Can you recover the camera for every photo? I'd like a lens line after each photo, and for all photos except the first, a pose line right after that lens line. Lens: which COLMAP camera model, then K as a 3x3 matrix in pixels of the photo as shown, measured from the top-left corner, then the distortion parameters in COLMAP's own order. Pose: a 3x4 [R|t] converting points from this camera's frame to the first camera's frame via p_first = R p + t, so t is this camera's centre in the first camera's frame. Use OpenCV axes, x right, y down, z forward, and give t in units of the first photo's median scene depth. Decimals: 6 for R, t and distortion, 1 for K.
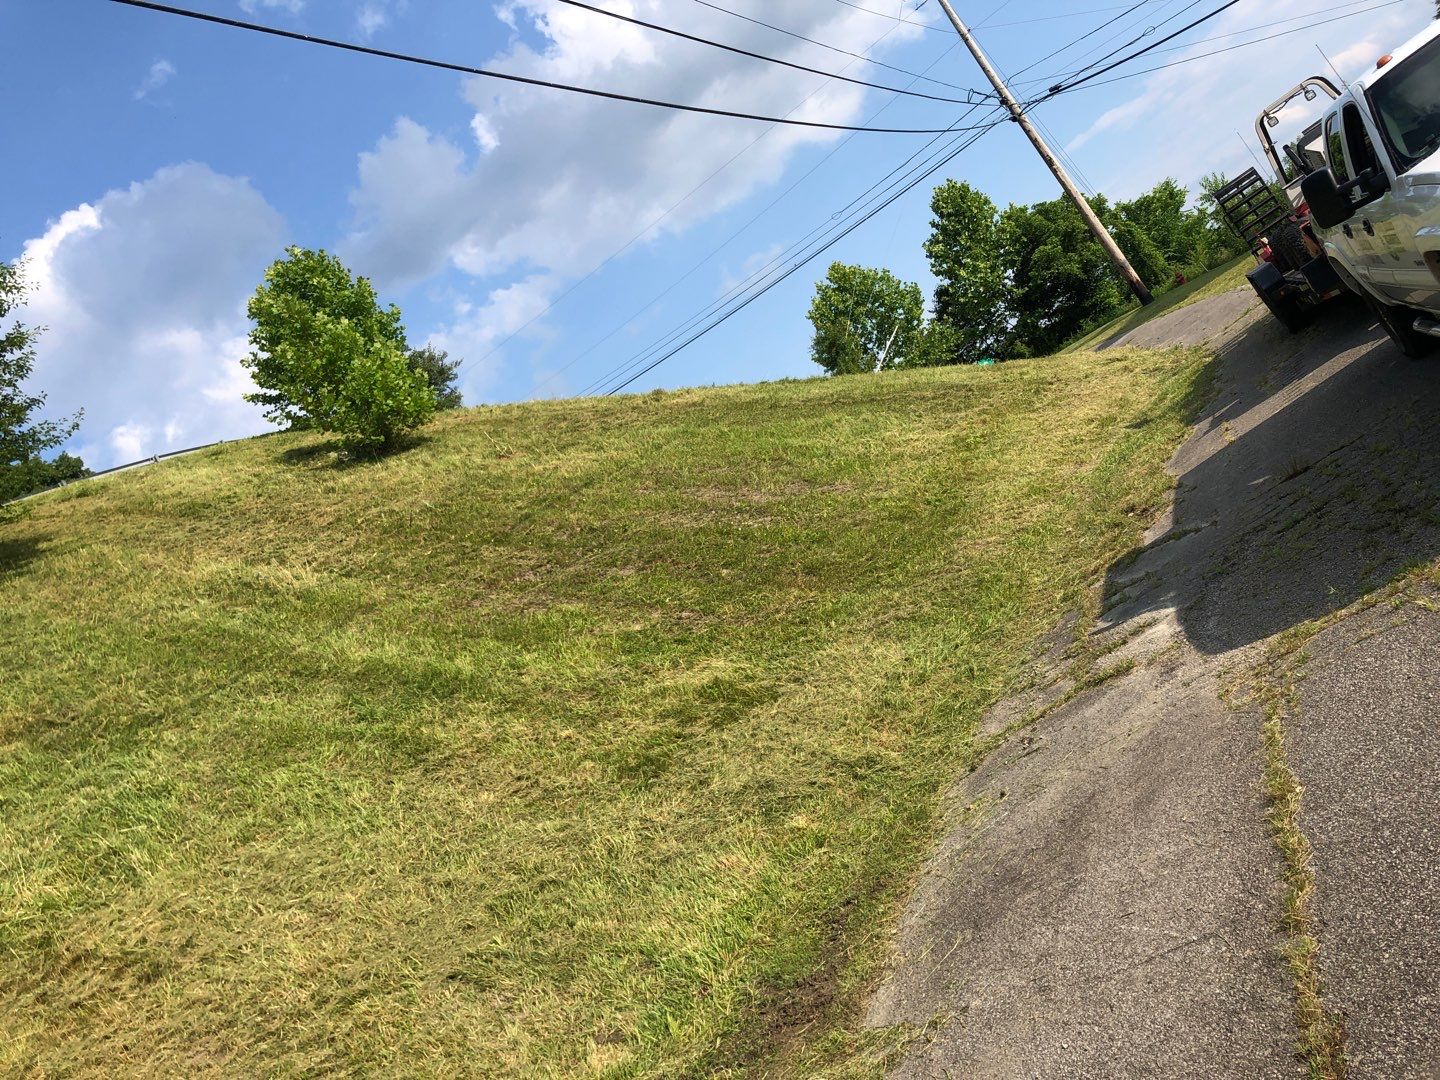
lens RADIAL K [[1155.3, 0, 714.2], [0, 1155.3, 512.6], [0, 0, 1]] dist [0.027612, -0.012581]
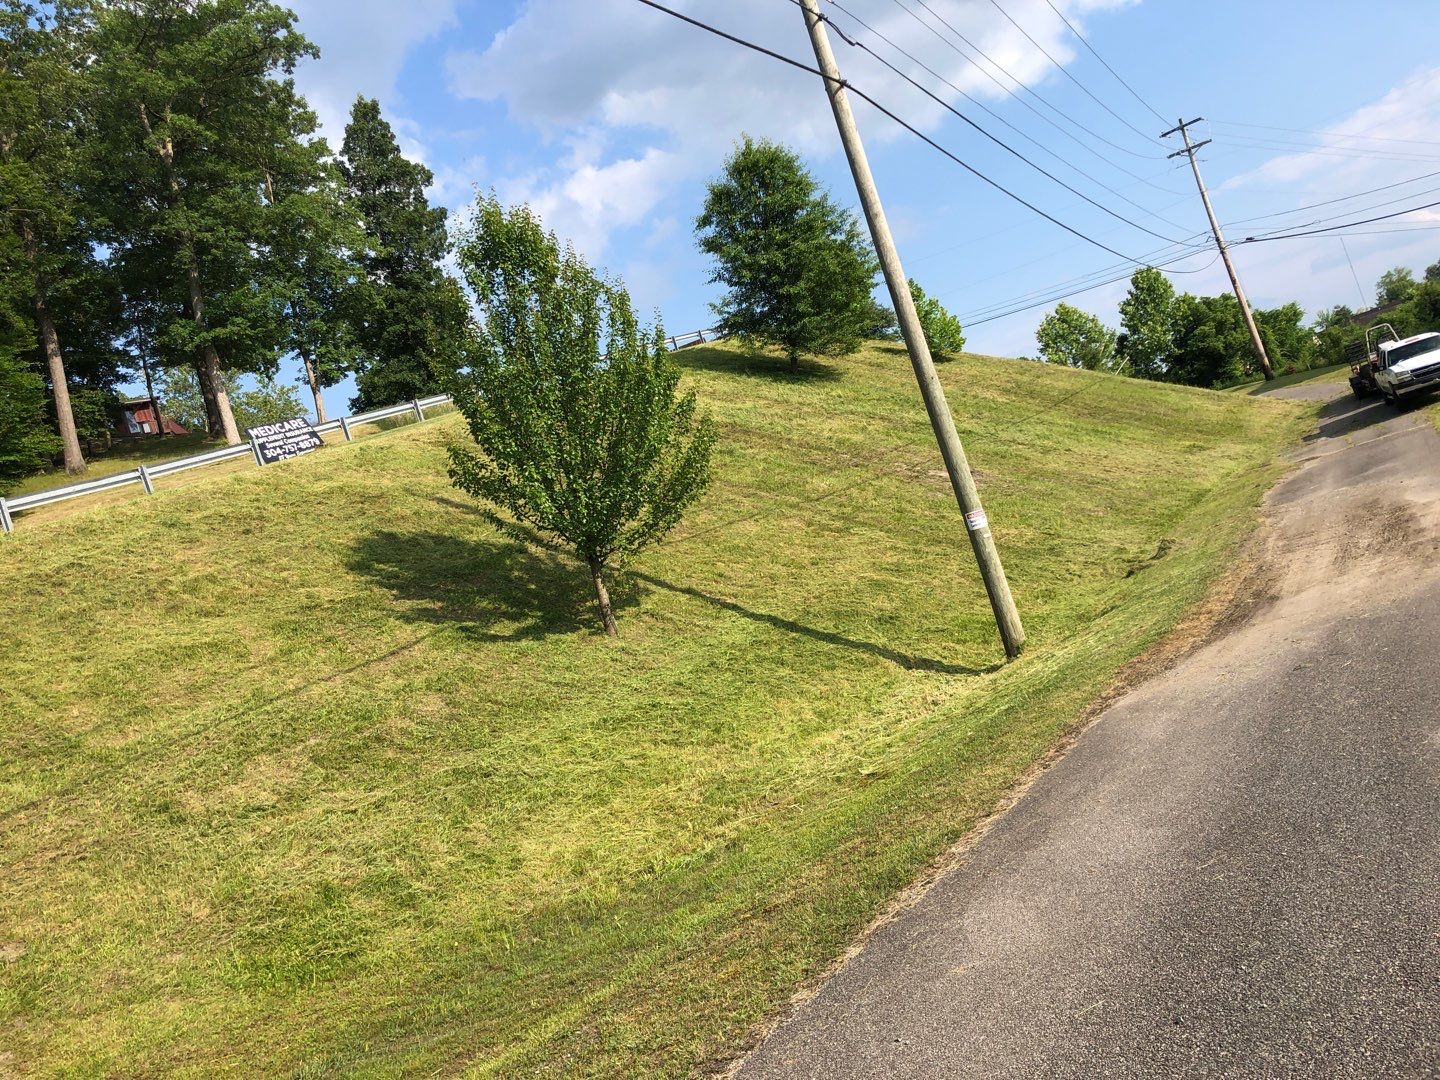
lens RADIAL K [[1143.5, 0, 693.4], [0, 1143.5, 537.1], [0, 0, 1]] dist [-0.003000, 0.004861]
pose [[0.969508, 0.244321, -0.018991, -0.259259], [-0.242918, 0.968371, 0.056998, 0.110242], [0.032316, -0.050647, 0.998194, -0.511088]]
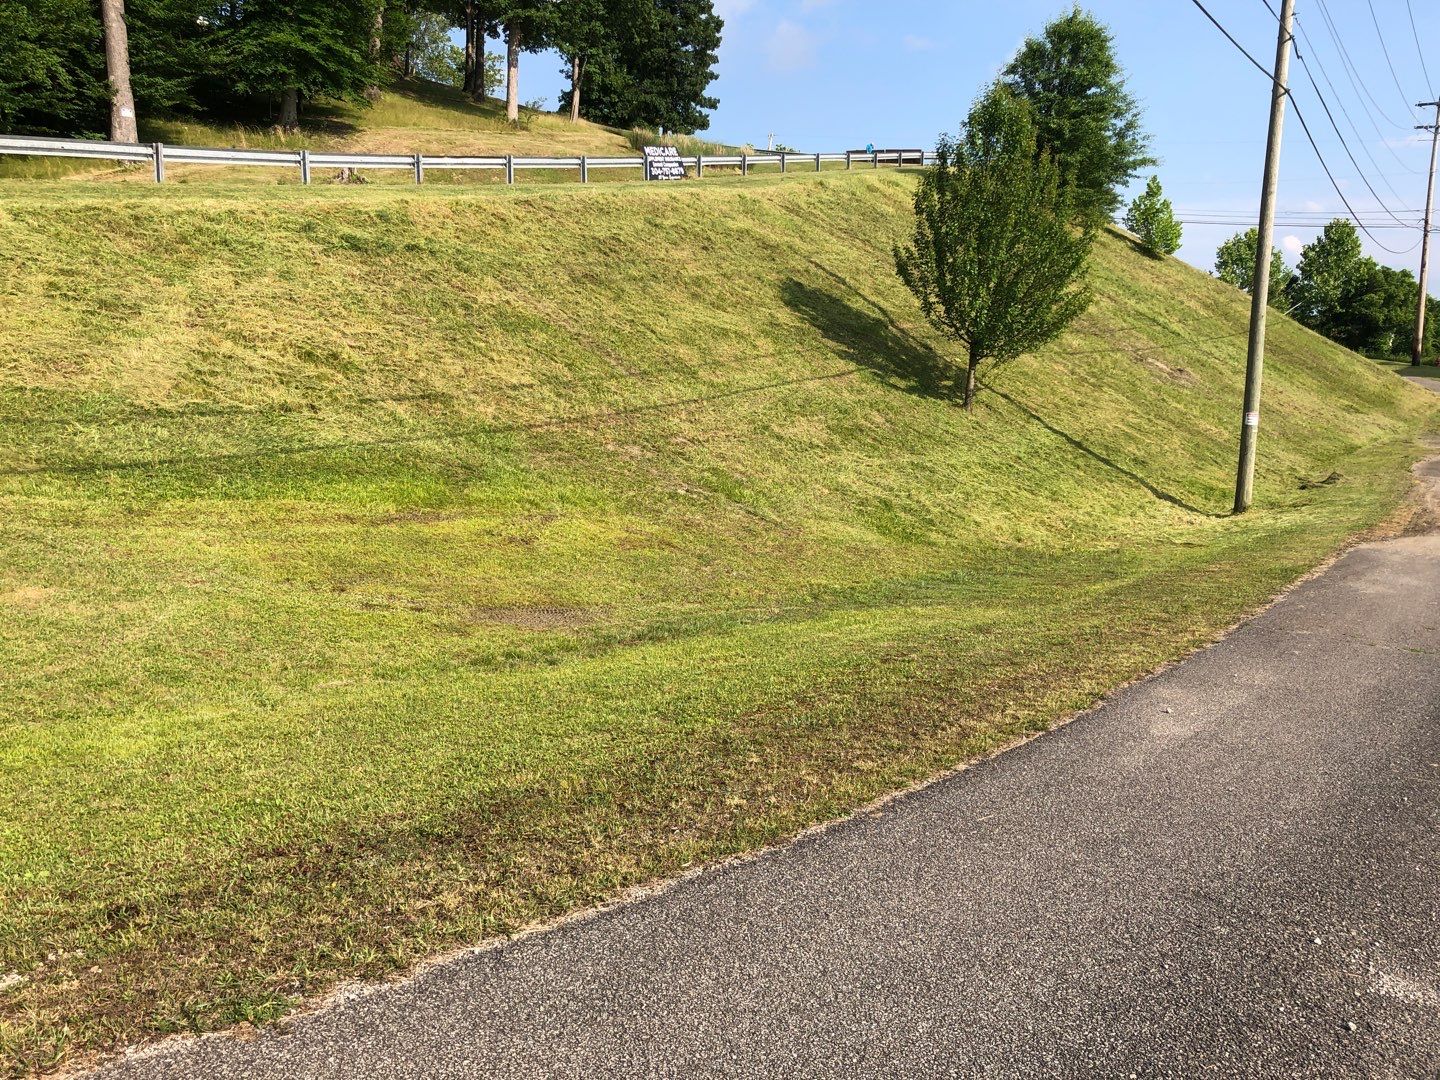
lens RADIAL K [[1155.3, 0, 714.2], [0, 1155.3, 512.6], [0, 0, 1]] dist [0.027612, -0.012581]
pose [[0.838506, 0.543343, 0.041067, -0.363958], [-0.538316, 0.814355, 0.216892, 0.147999], [0.084404, -0.203973, 0.975331, -0.667713]]
